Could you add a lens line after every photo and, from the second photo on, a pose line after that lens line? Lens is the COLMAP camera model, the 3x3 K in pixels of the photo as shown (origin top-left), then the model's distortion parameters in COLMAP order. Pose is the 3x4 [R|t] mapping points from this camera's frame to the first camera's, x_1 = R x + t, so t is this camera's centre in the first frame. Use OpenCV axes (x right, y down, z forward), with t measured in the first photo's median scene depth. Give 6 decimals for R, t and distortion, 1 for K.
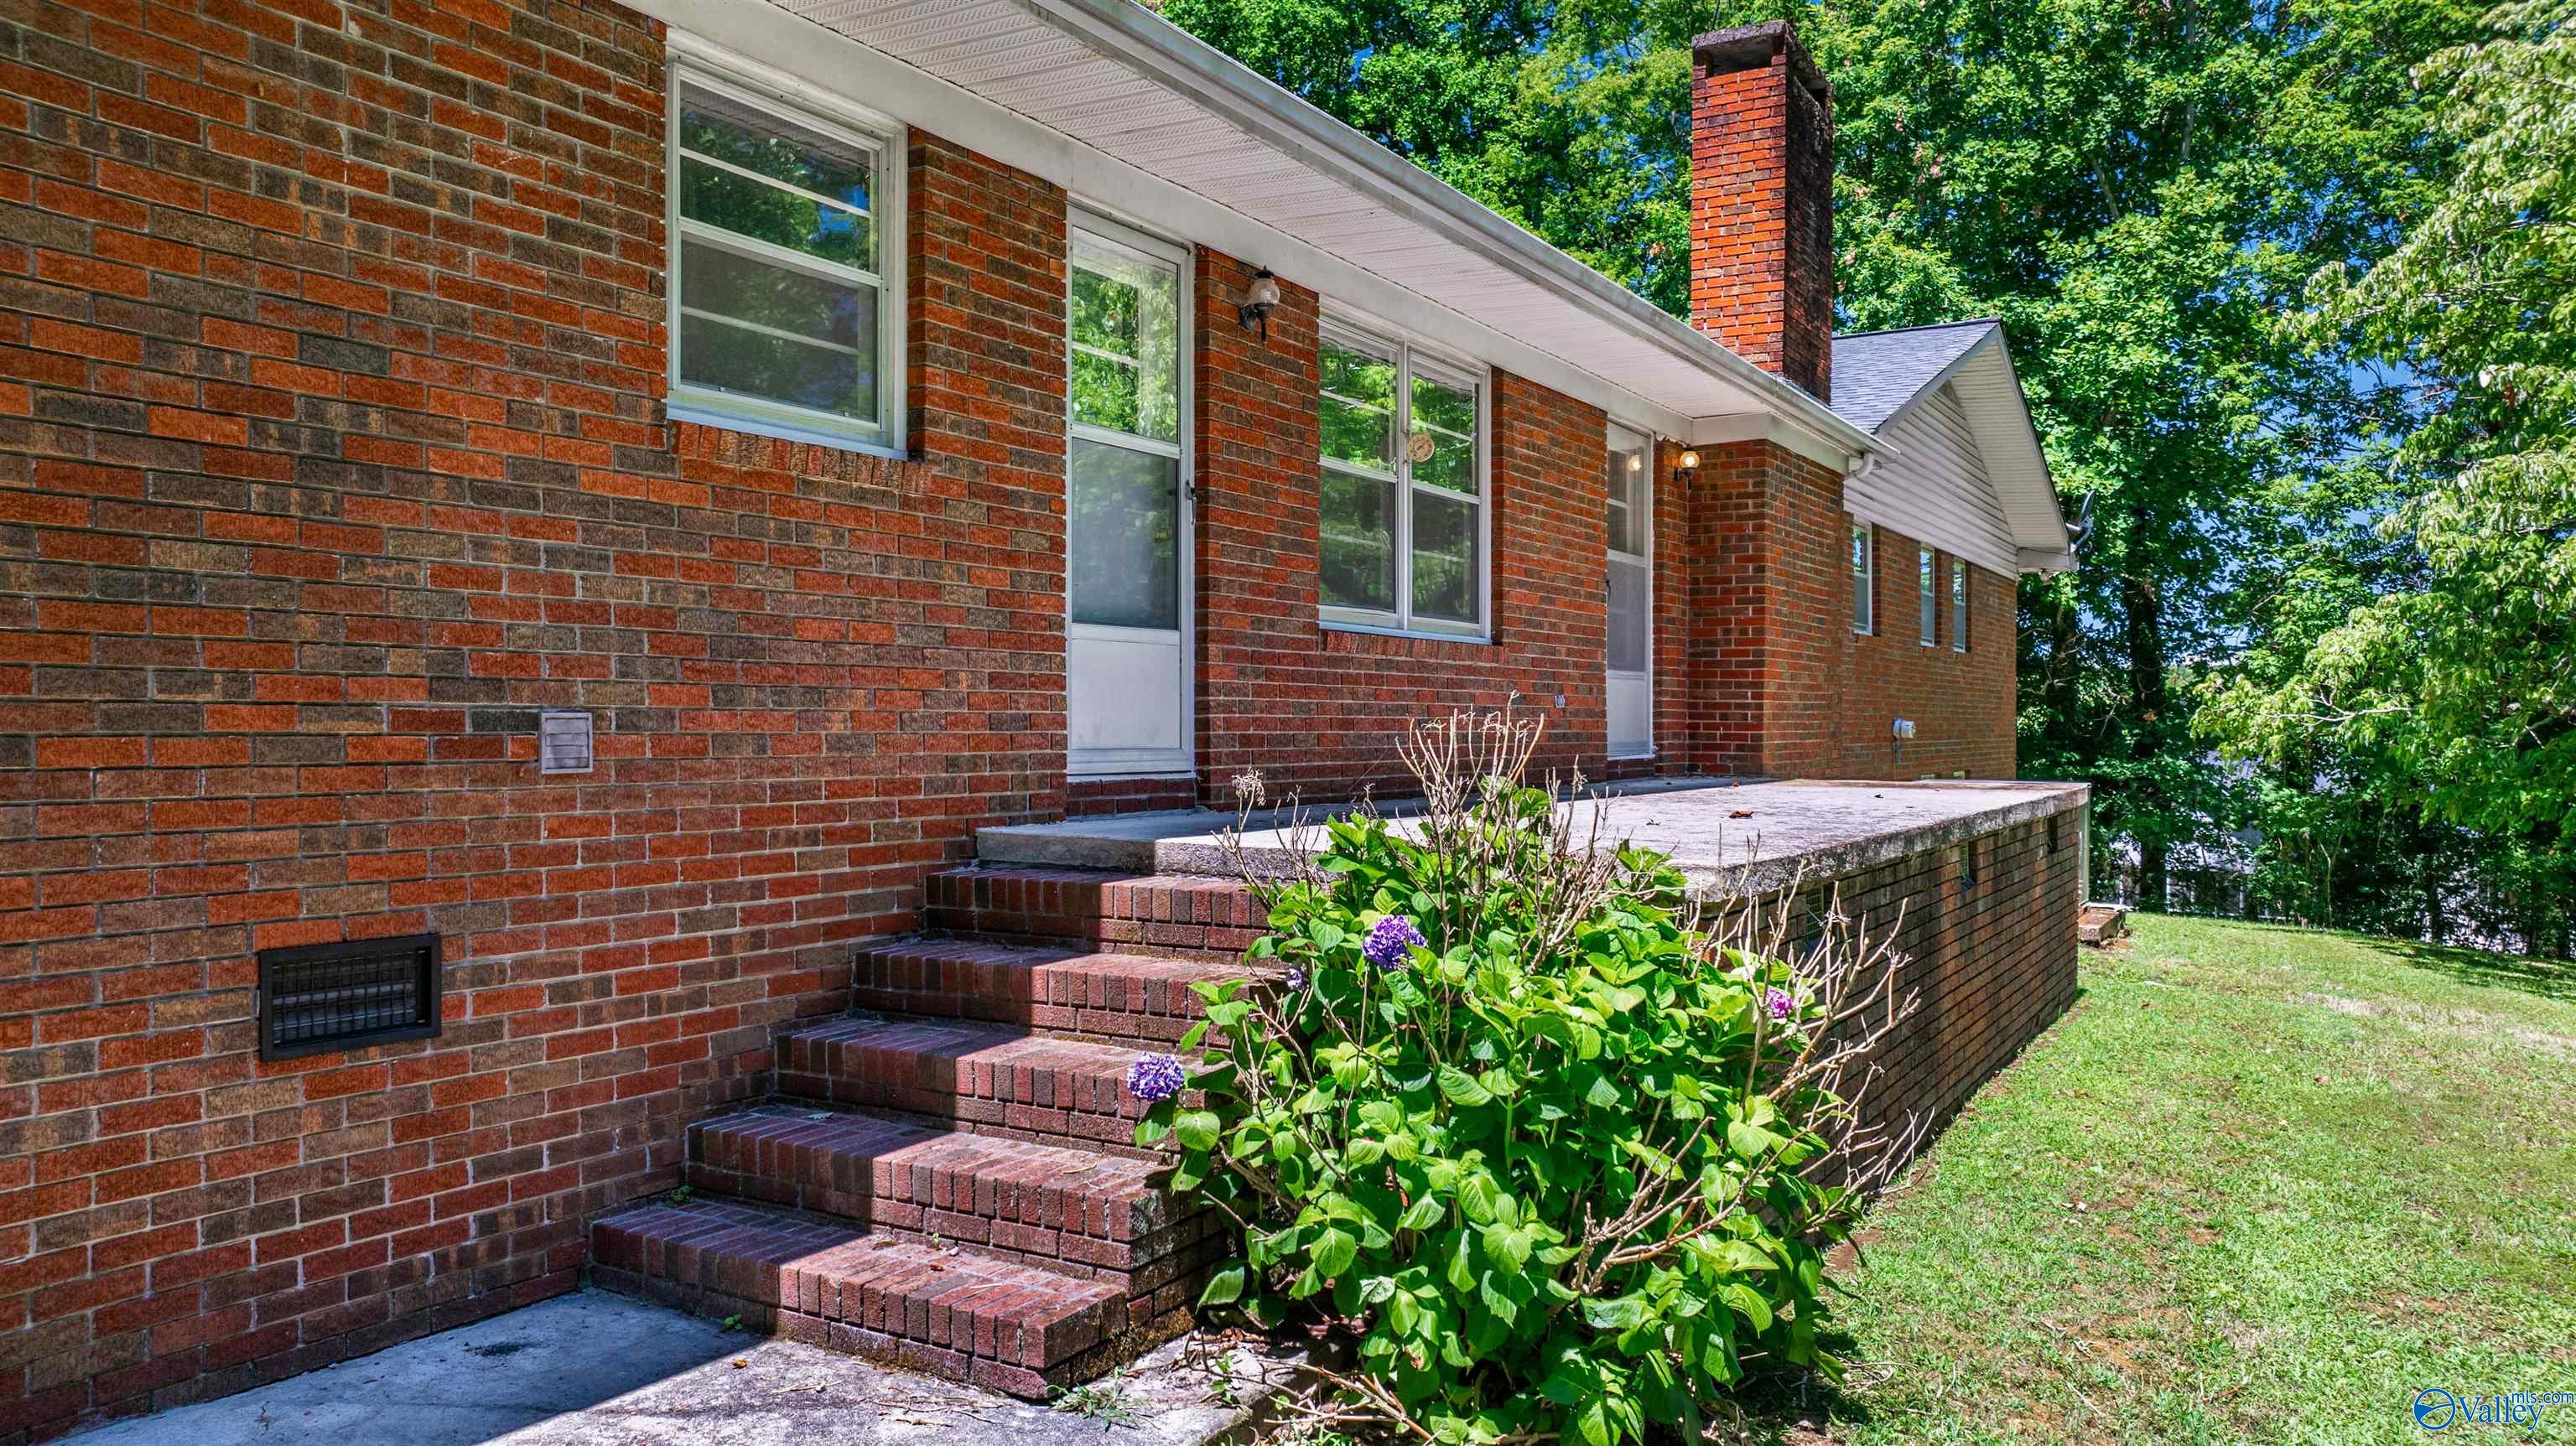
lens RADIAL K [[1841.9, 0, 1282.7], [0, 1841.9, 732.1], [0, 0, 1]] dist [-0.025317, -0.003072]
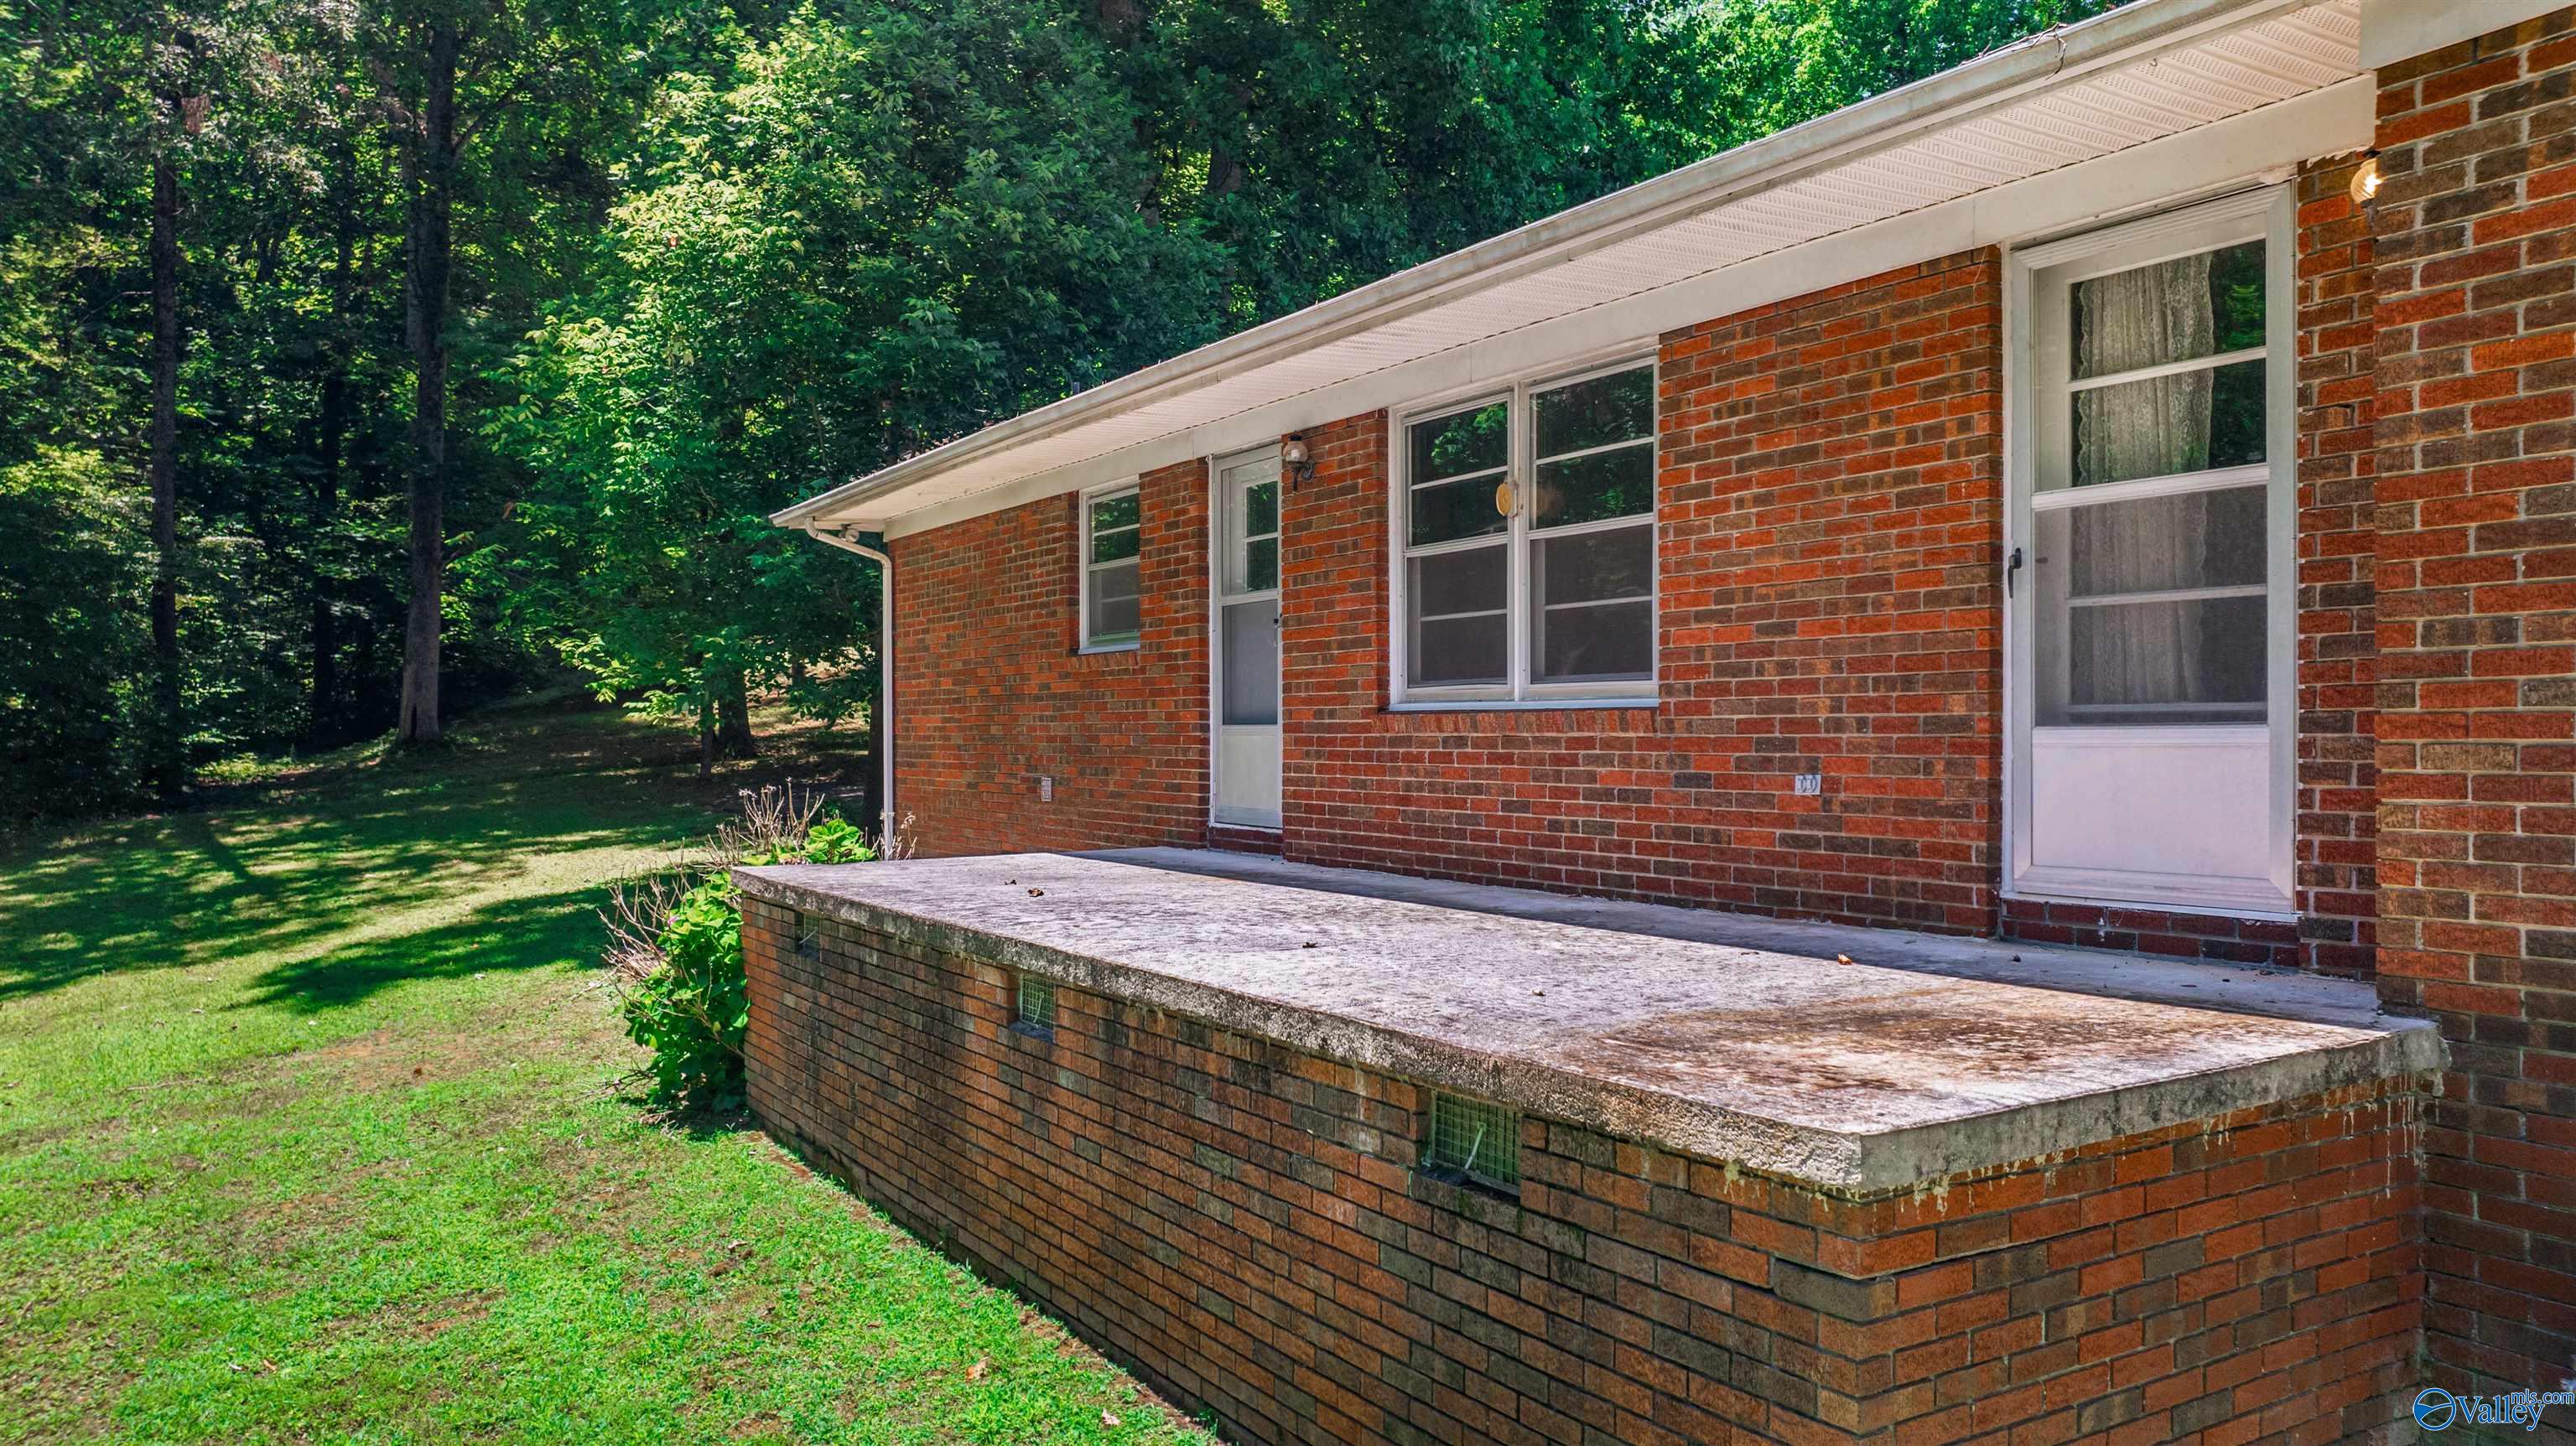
lens RADIAL K [[1841.9, 0, 1282.7], [0, 1841.9, 732.1], [0, 0, 1]] dist [-0.025317, -0.003072]
pose [[-0.477936, 0.006438, -0.878371, 1.753816], [0.004974, 0.999977, 0.004623, -0.085987], [0.878381, -0.002160, -0.477957, 2.546326]]
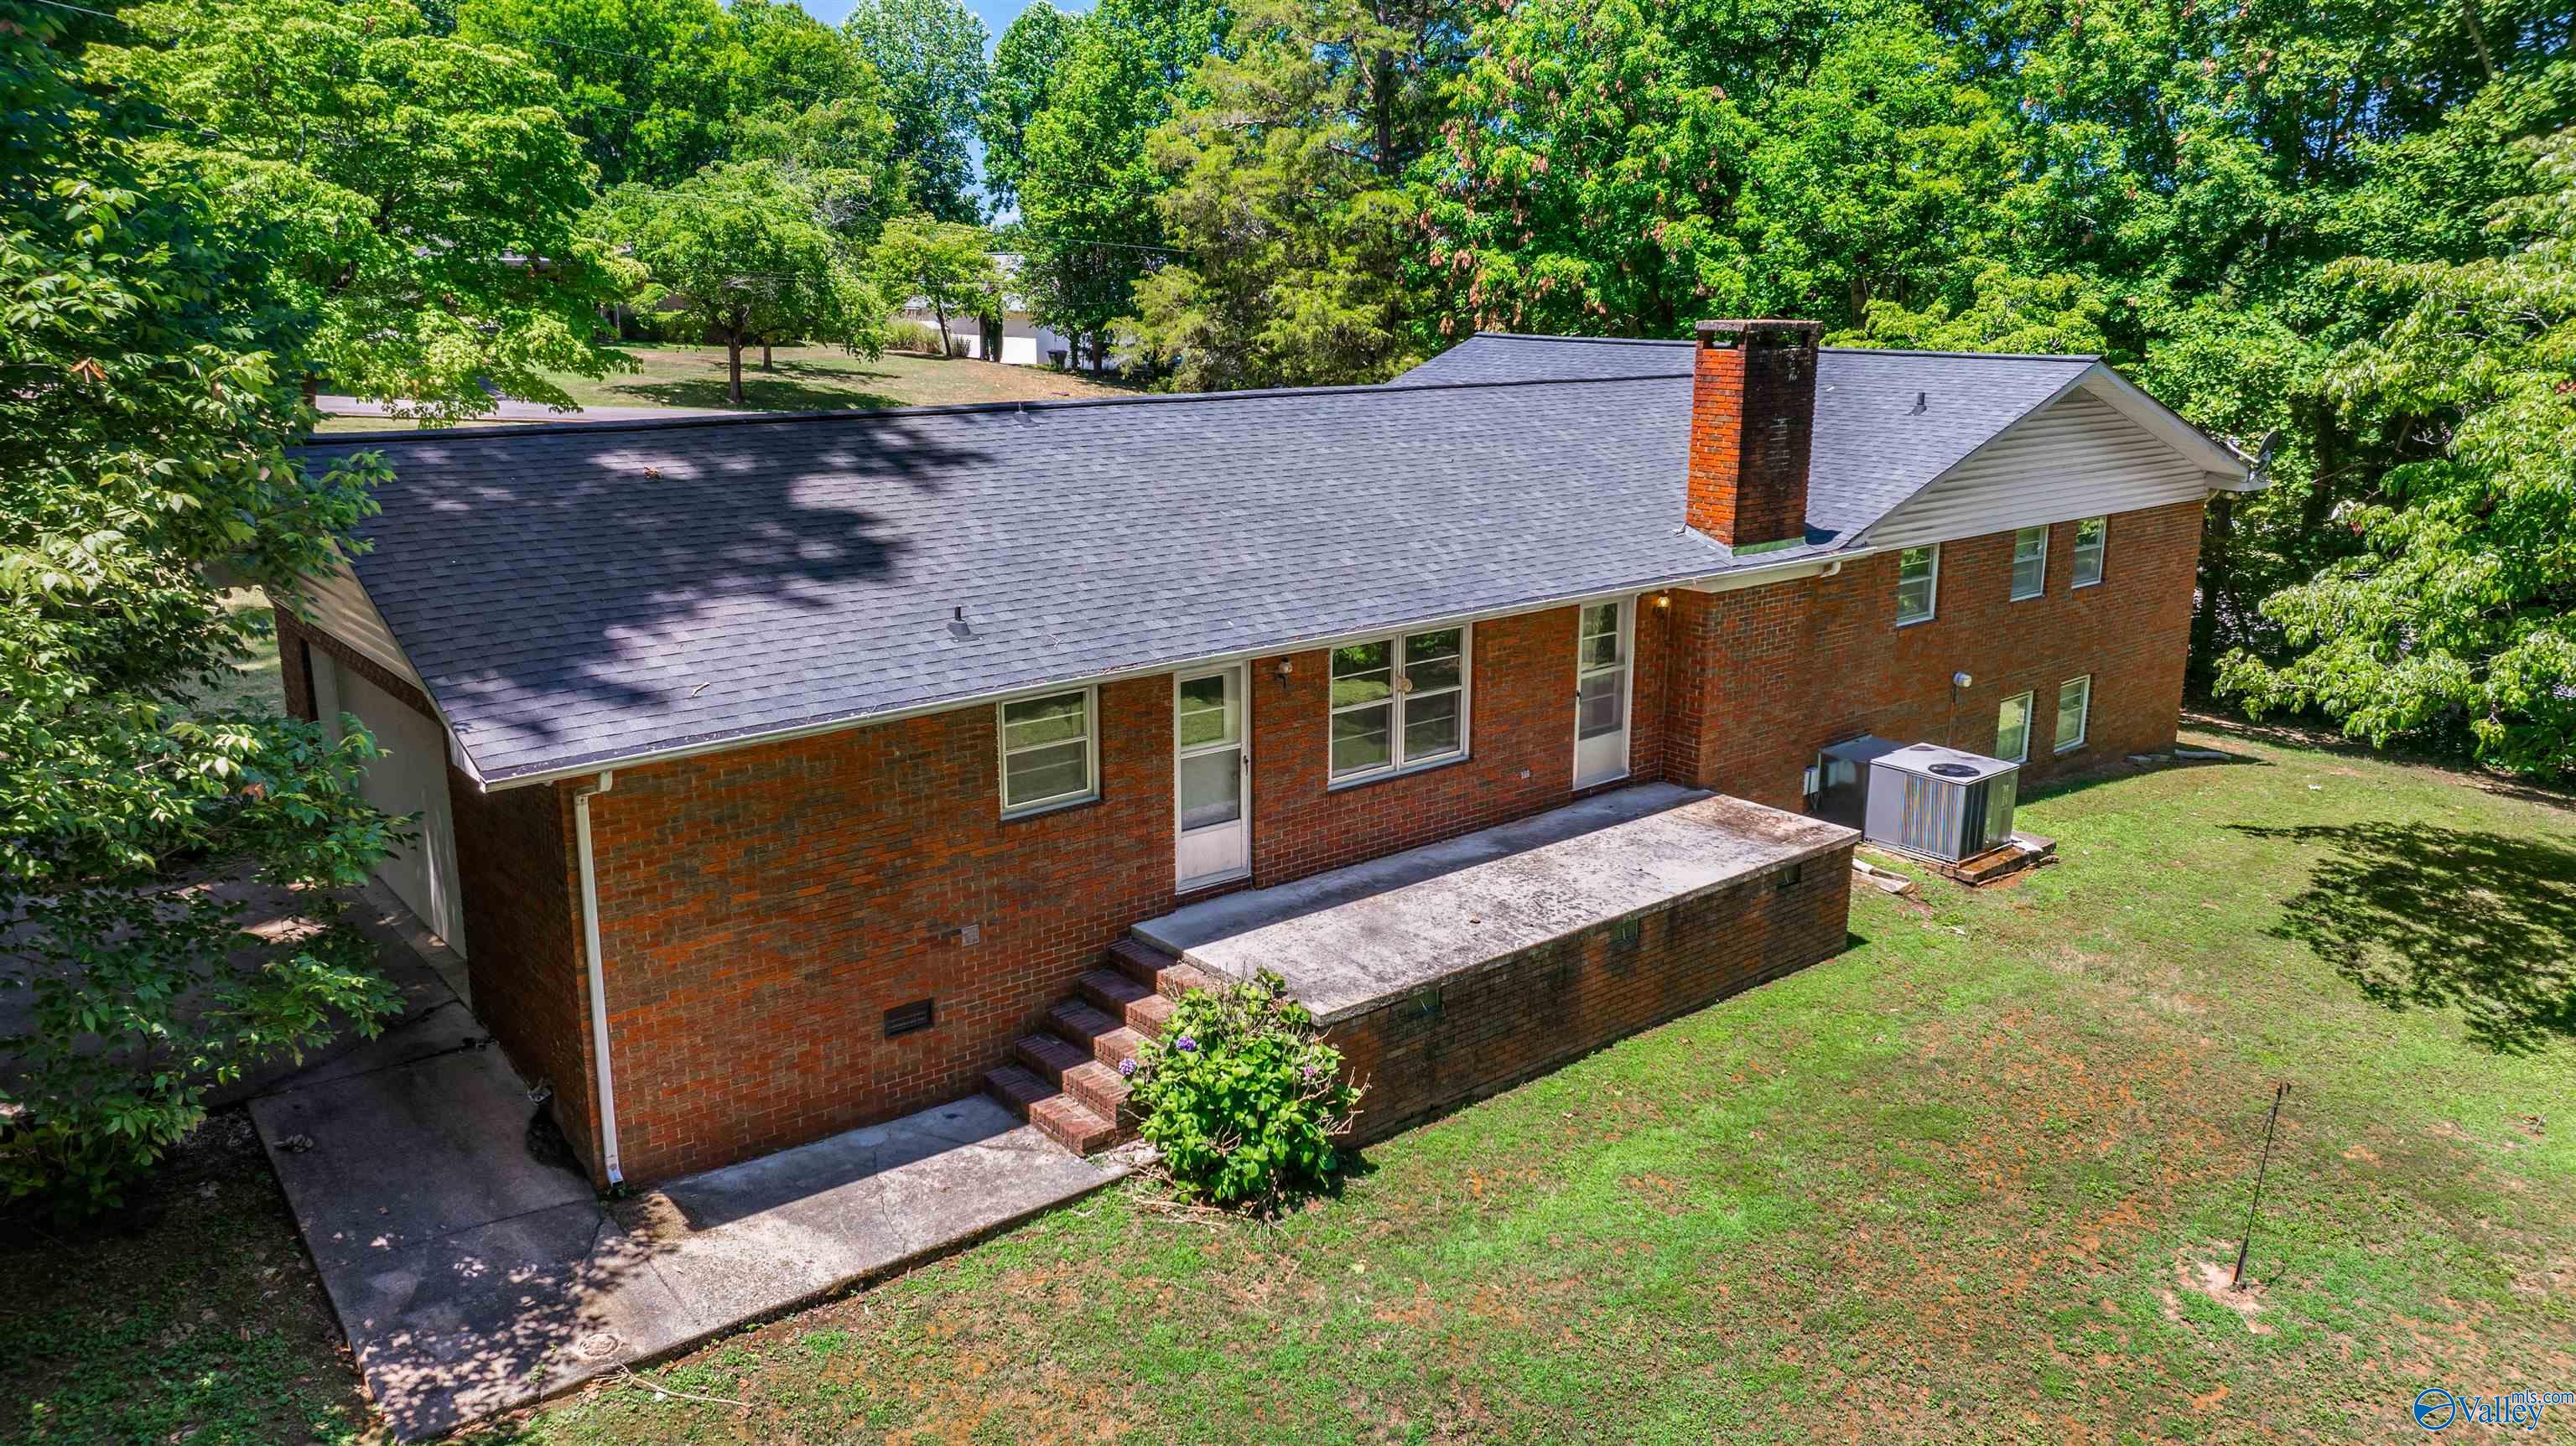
lens RADIAL K [[1841.9, 0, 1282.7], [0, 1841.9, 732.1], [0, 0, 1]] dist [-0.025317, -0.003072]
pose [[0.948865, 0.083876, -0.304335, 1.056112], [-0.010213, 0.971708, 0.235966, -1.084479], [0.315516, -0.220792, 0.922876, -1.682148]]
